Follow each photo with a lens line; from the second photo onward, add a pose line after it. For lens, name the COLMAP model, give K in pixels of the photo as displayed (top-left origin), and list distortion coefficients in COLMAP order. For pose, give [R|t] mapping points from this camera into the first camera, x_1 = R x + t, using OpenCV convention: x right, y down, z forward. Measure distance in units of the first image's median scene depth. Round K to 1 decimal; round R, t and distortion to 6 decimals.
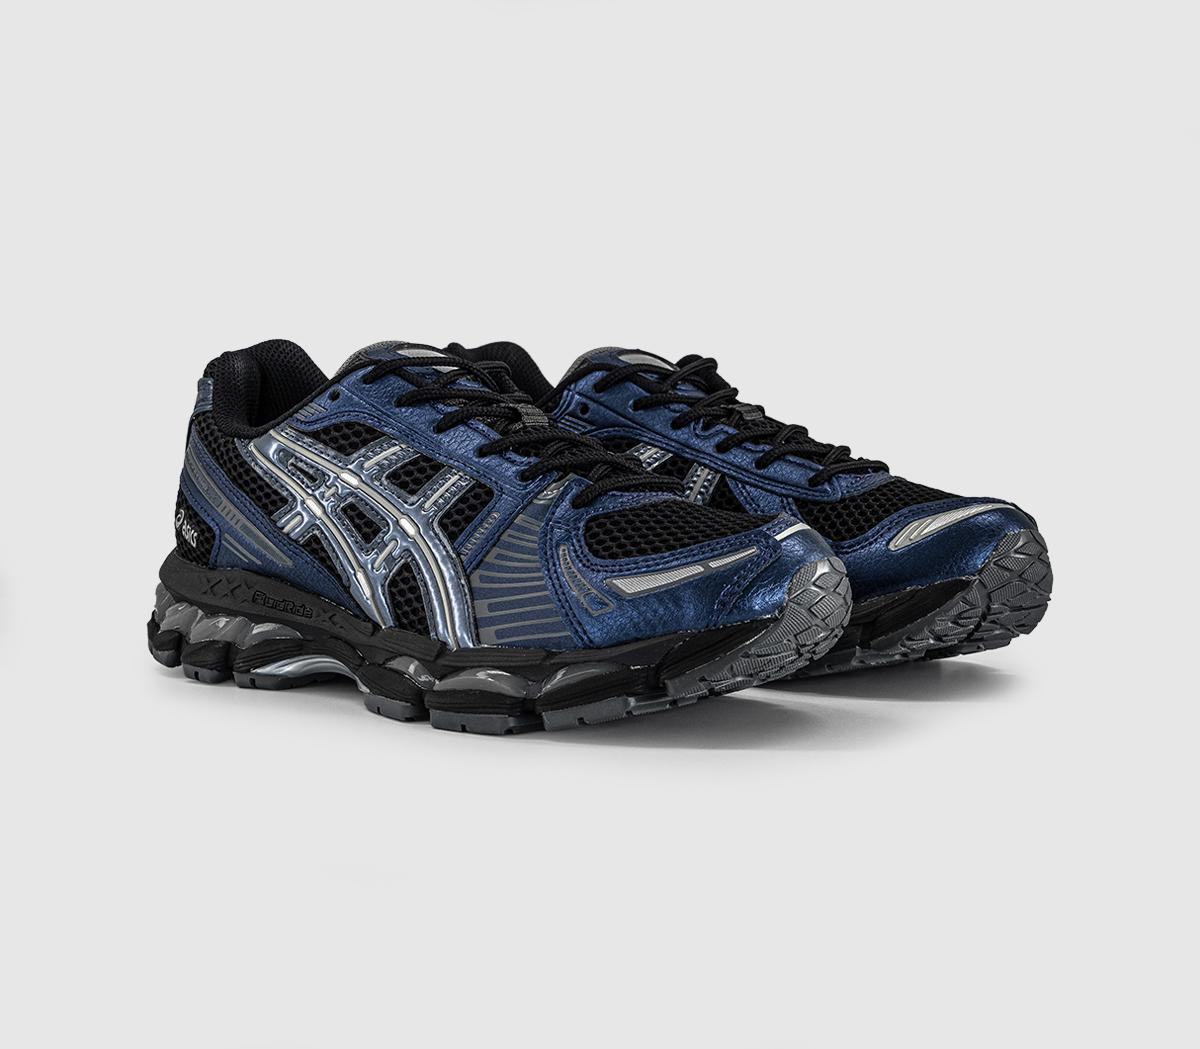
lens RADIAL K [[1859.1, 0, 600.0], [0, 1859.1, 524.5], [0, 0, 1]] dist [-0.011206, -0.027567]
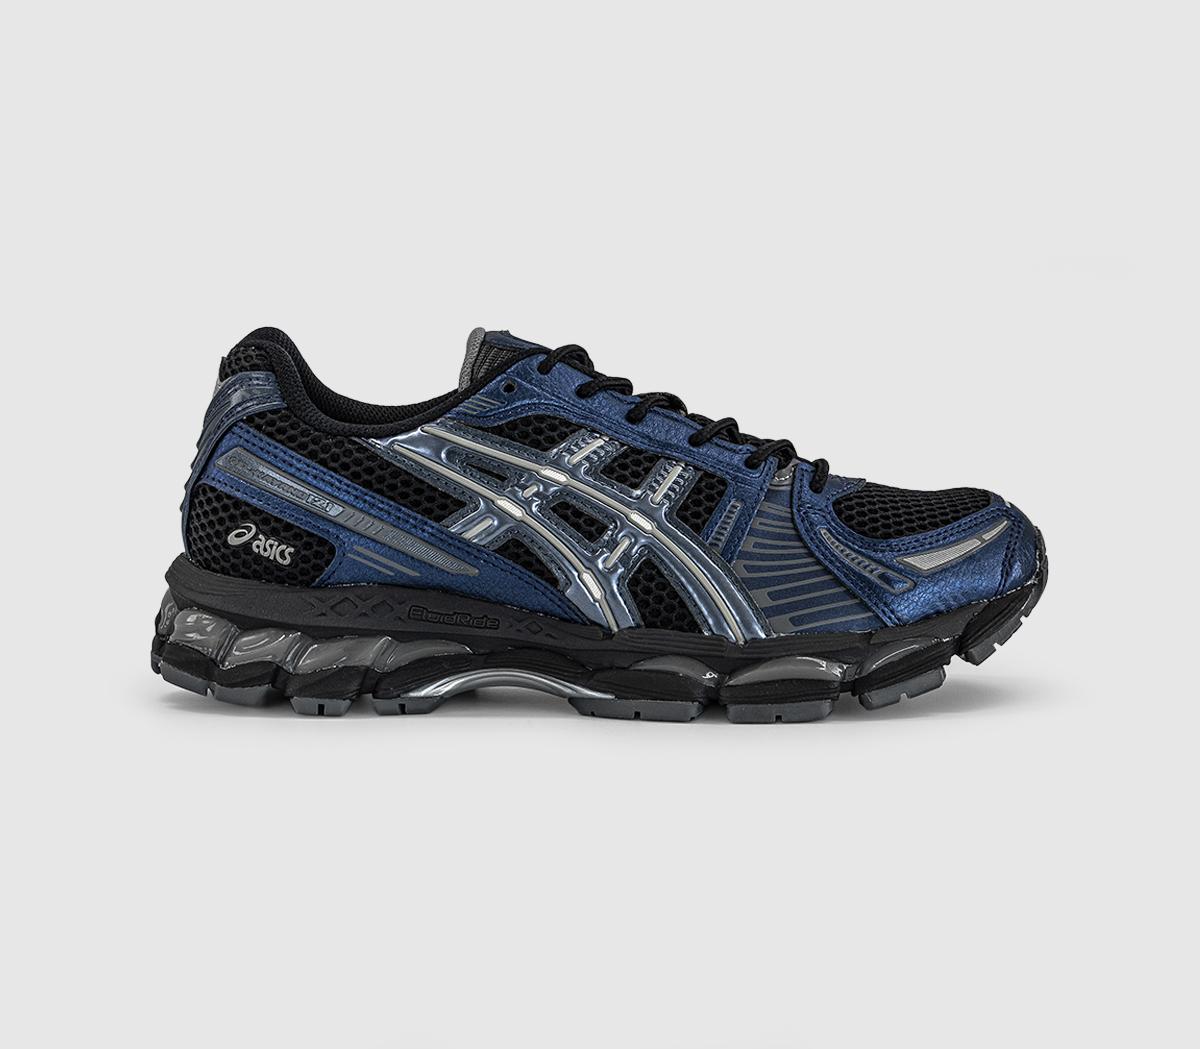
lens RADIAL K [[1859.1, 0, 600.0], [0, 1859.1, 524.5], [0, 0, 1]] dist [-0.011206, -0.027567]
pose [[0.833621, -0.054721, 0.549620, -0.638799], [0.055611, 0.998339, 0.015050, -0.012830], [-0.549530, 0.018019, 0.835279, 0.207043]]
